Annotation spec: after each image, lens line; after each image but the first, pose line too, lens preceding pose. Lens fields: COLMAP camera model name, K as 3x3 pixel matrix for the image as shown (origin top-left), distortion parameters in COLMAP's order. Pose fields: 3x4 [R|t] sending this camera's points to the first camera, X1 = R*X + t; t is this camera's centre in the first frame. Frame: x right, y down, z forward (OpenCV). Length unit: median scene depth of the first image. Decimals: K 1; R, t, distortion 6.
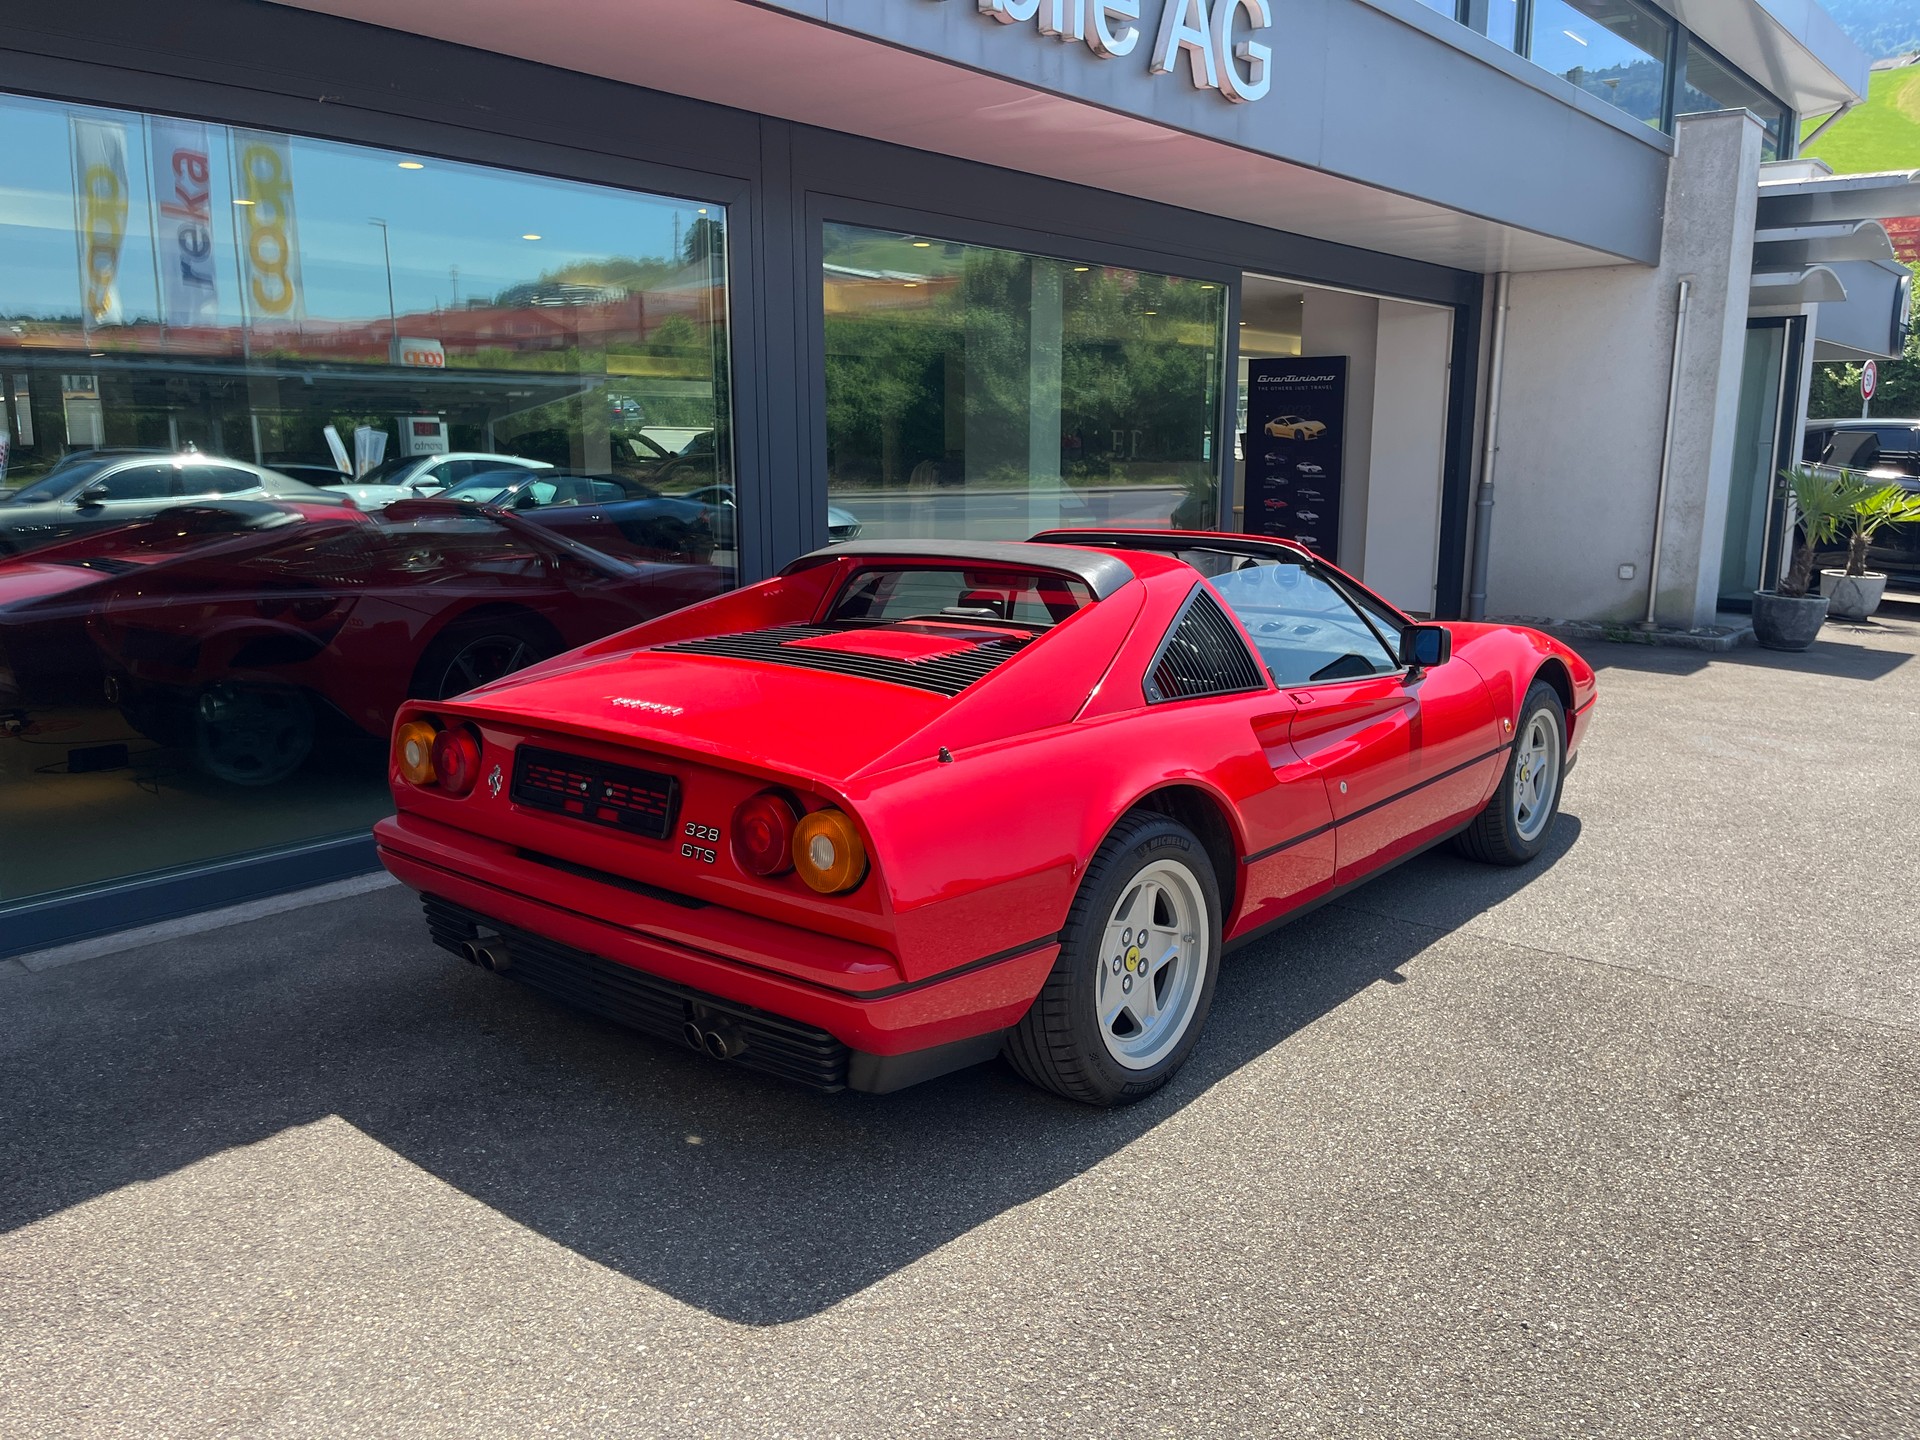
lens RADIAL K [[1447.0, 0, 960.4], [0, 1447.0, 747.7], [0, 0, 1]] dist [0.079429, -0.107314]
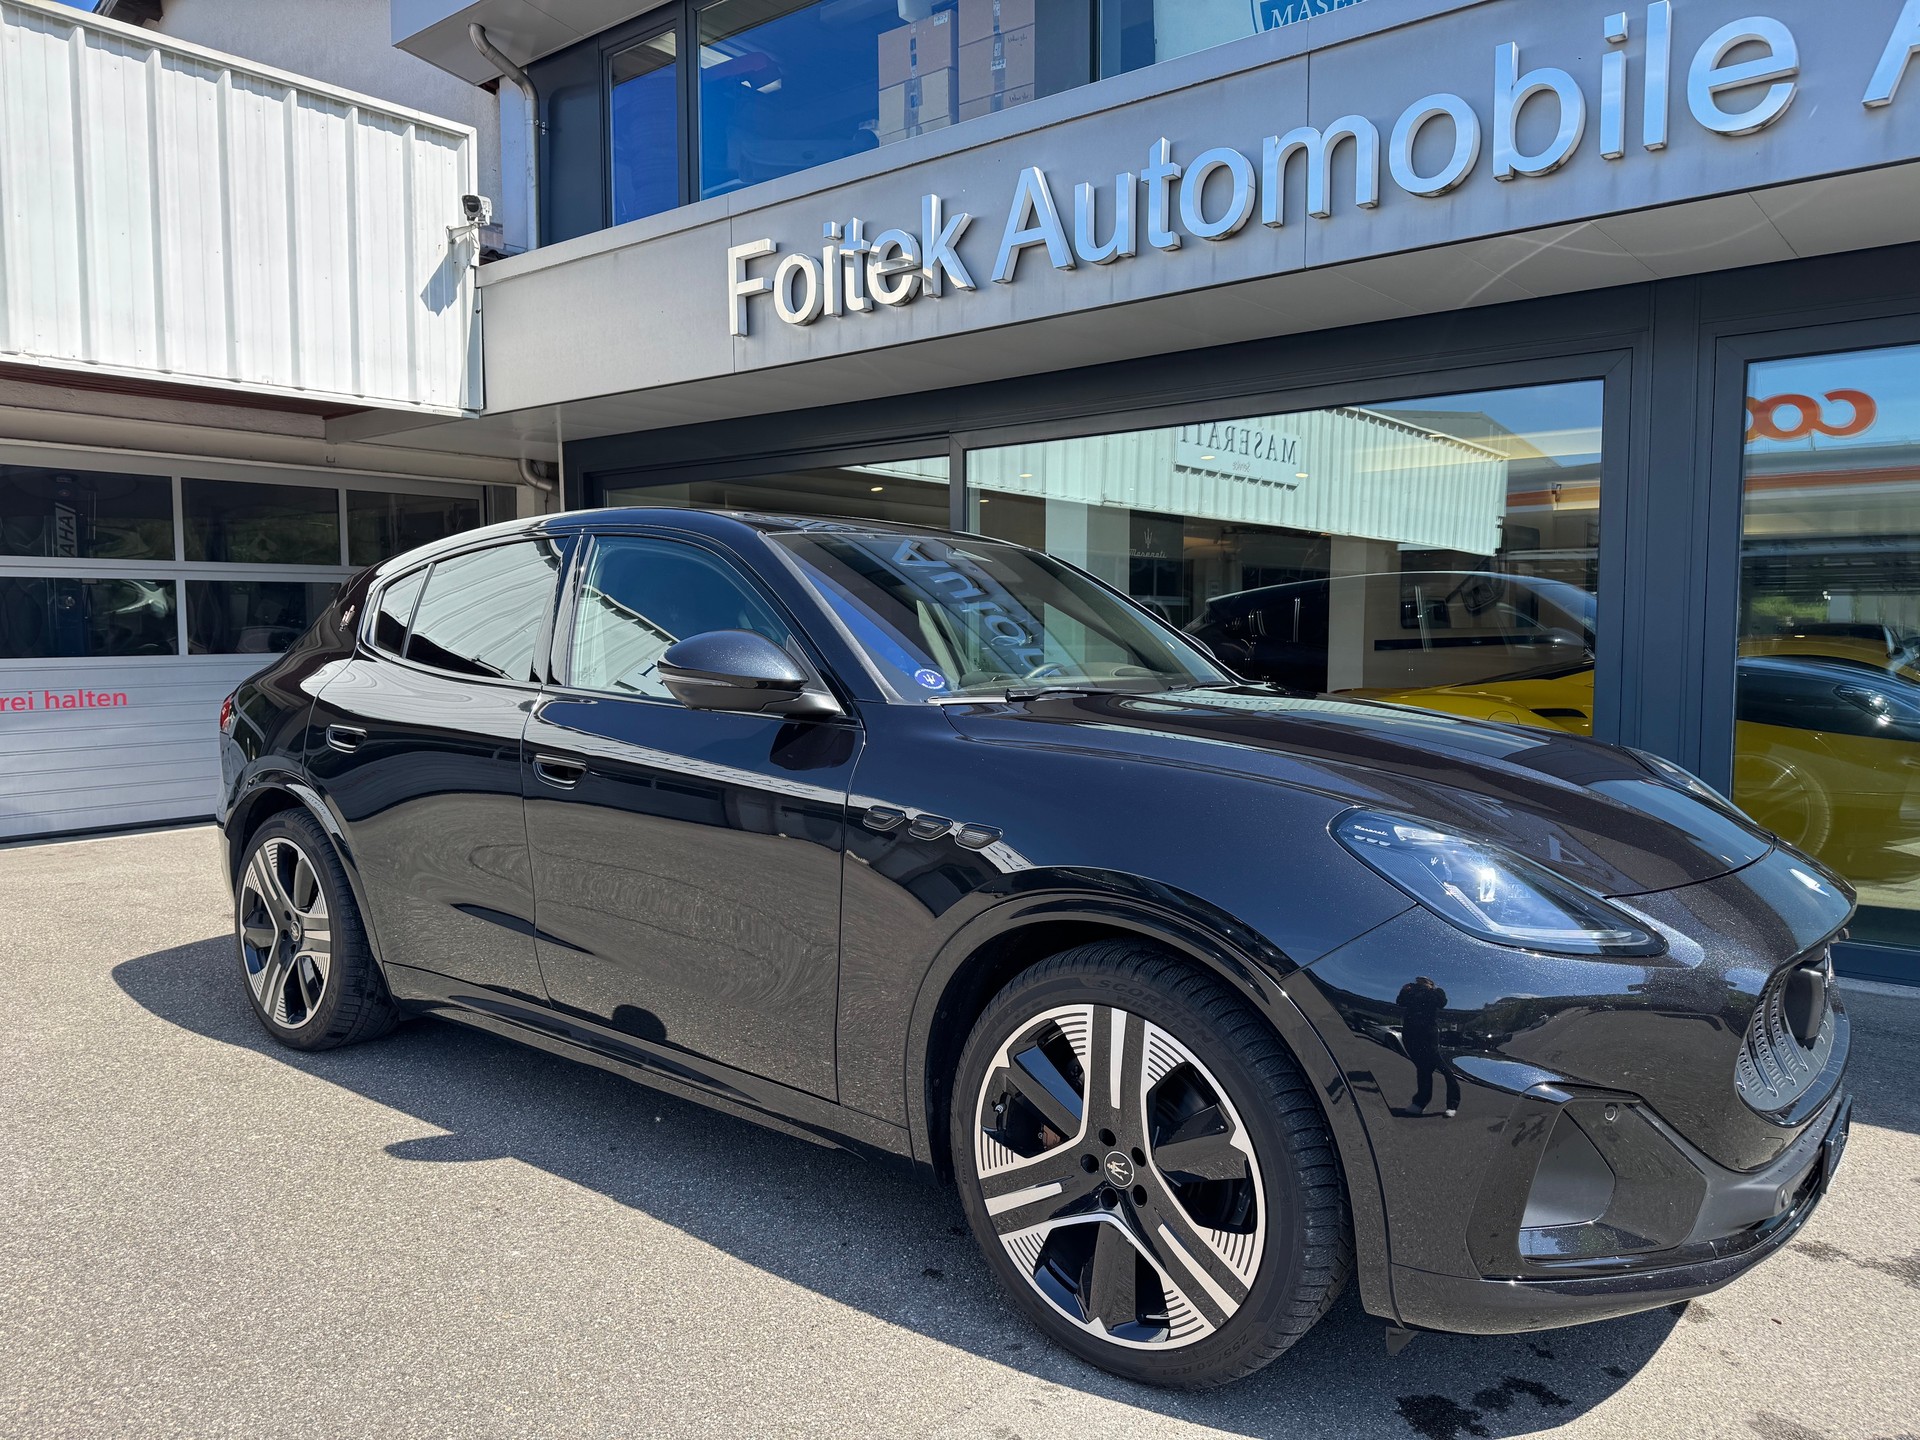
lens RADIAL K [[1359.4, 0, 948.3], [0, 1359.4, 725.6], [0, 0, 1]] dist [0.026478, -0.037662]
pose [[0.009054, 0.068913, -0.997582, 0.451915], [-0.203226, 0.976929, 0.065642, -0.054818], [0.979090, 0.202140, 0.022850, 0.314580]]
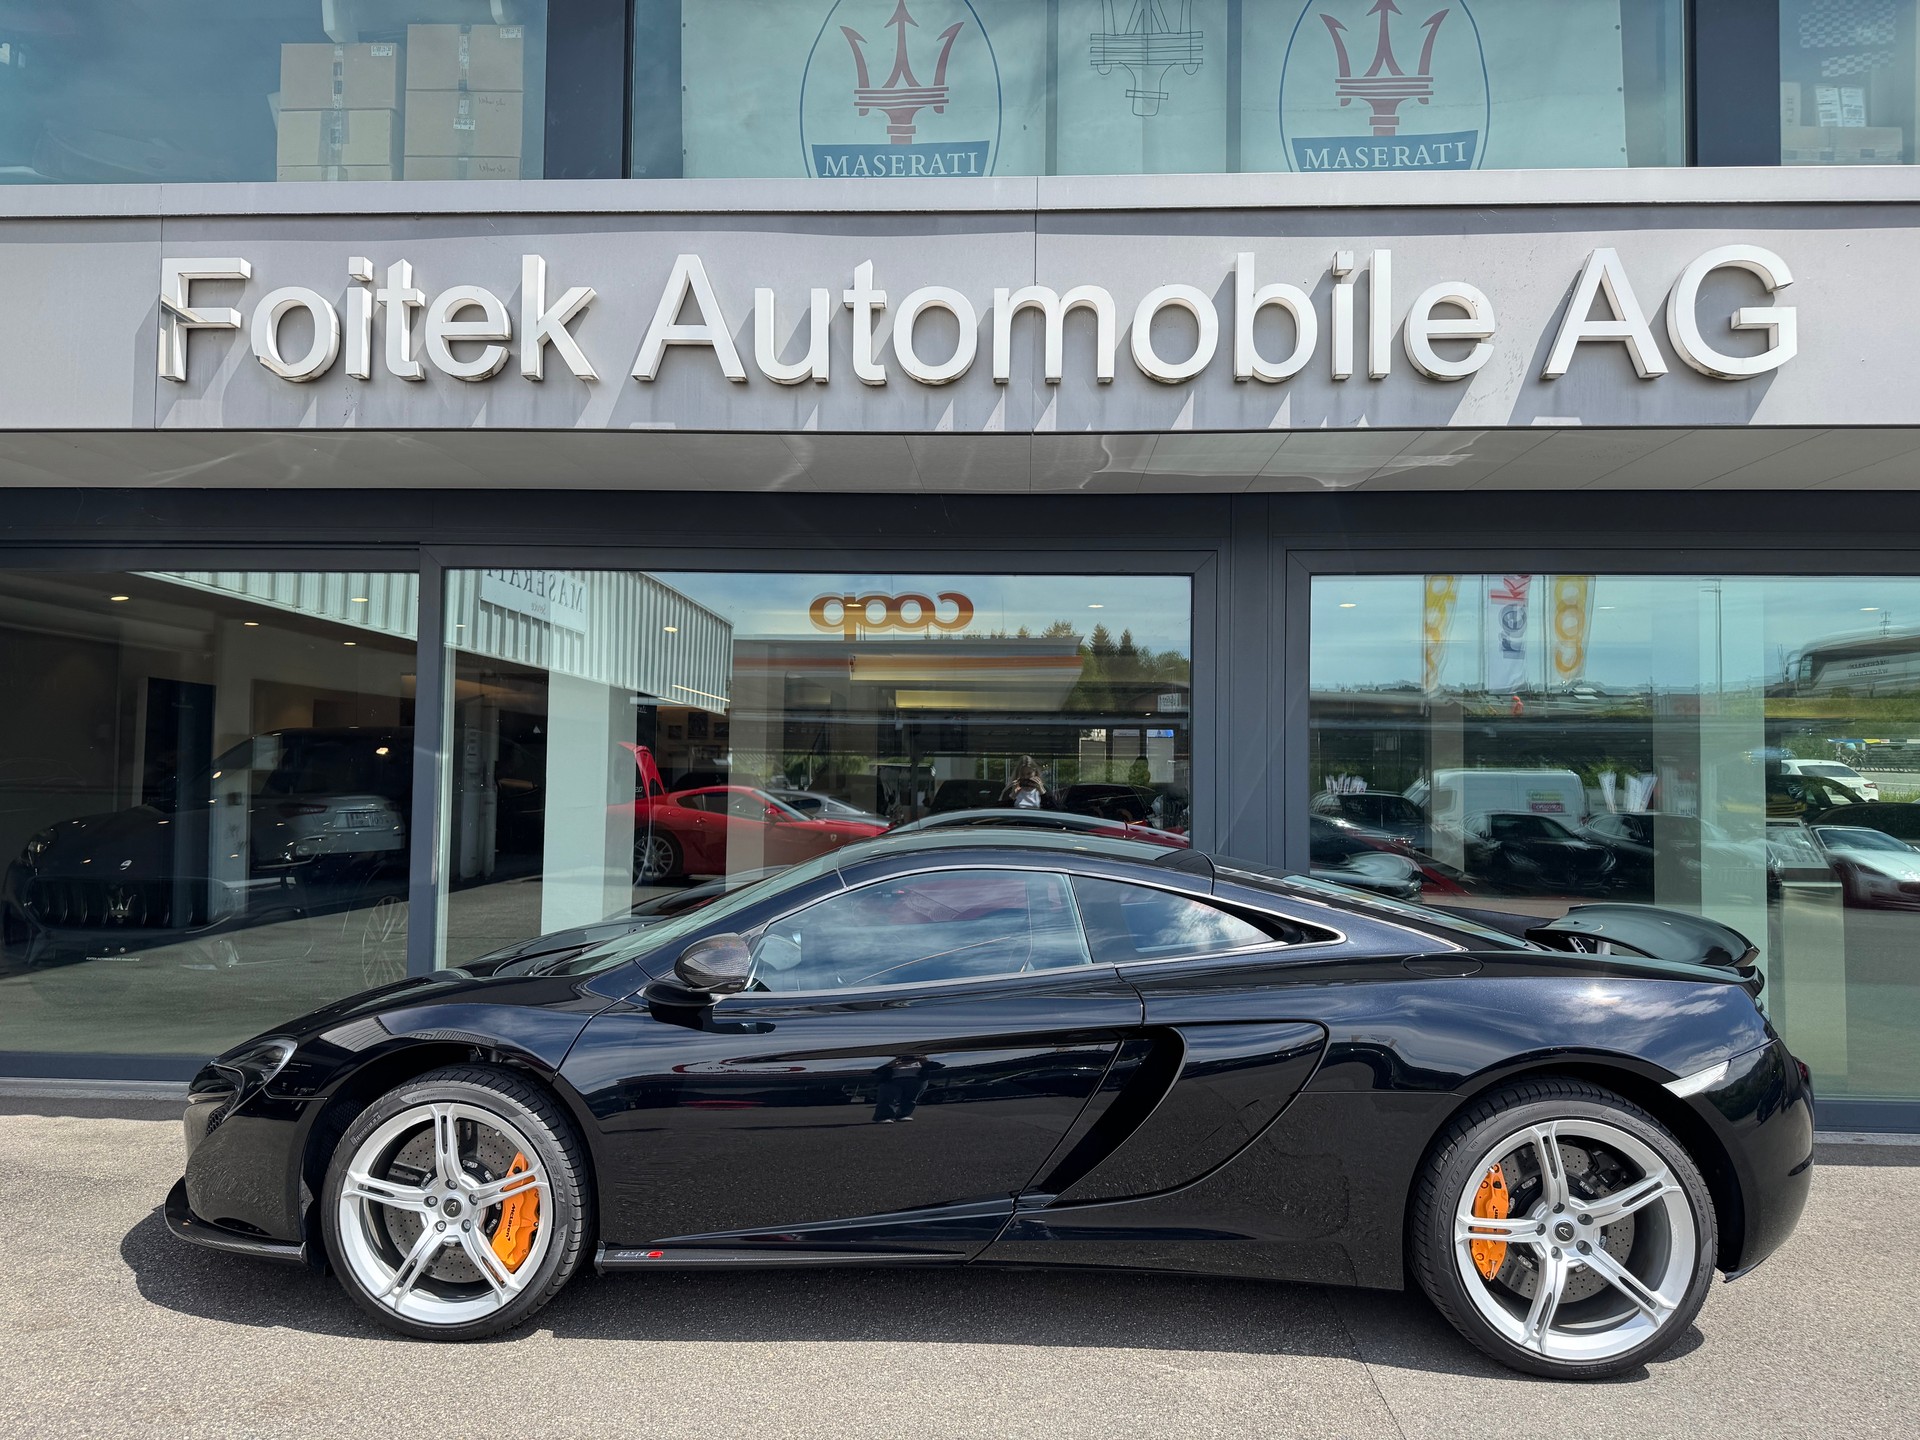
lens RADIAL K [[1345.4, 0, 957.9], [0, 1345.4, 729.2], [0, 0, 1]] dist [0.027544, -0.030002]
pose [[0.602573, -0.023569, -0.797716, 0.303619], [-0.174105, 0.971605, -0.160221, -0.032596], [0.778841, 0.235431, 0.581359, 0.158736]]
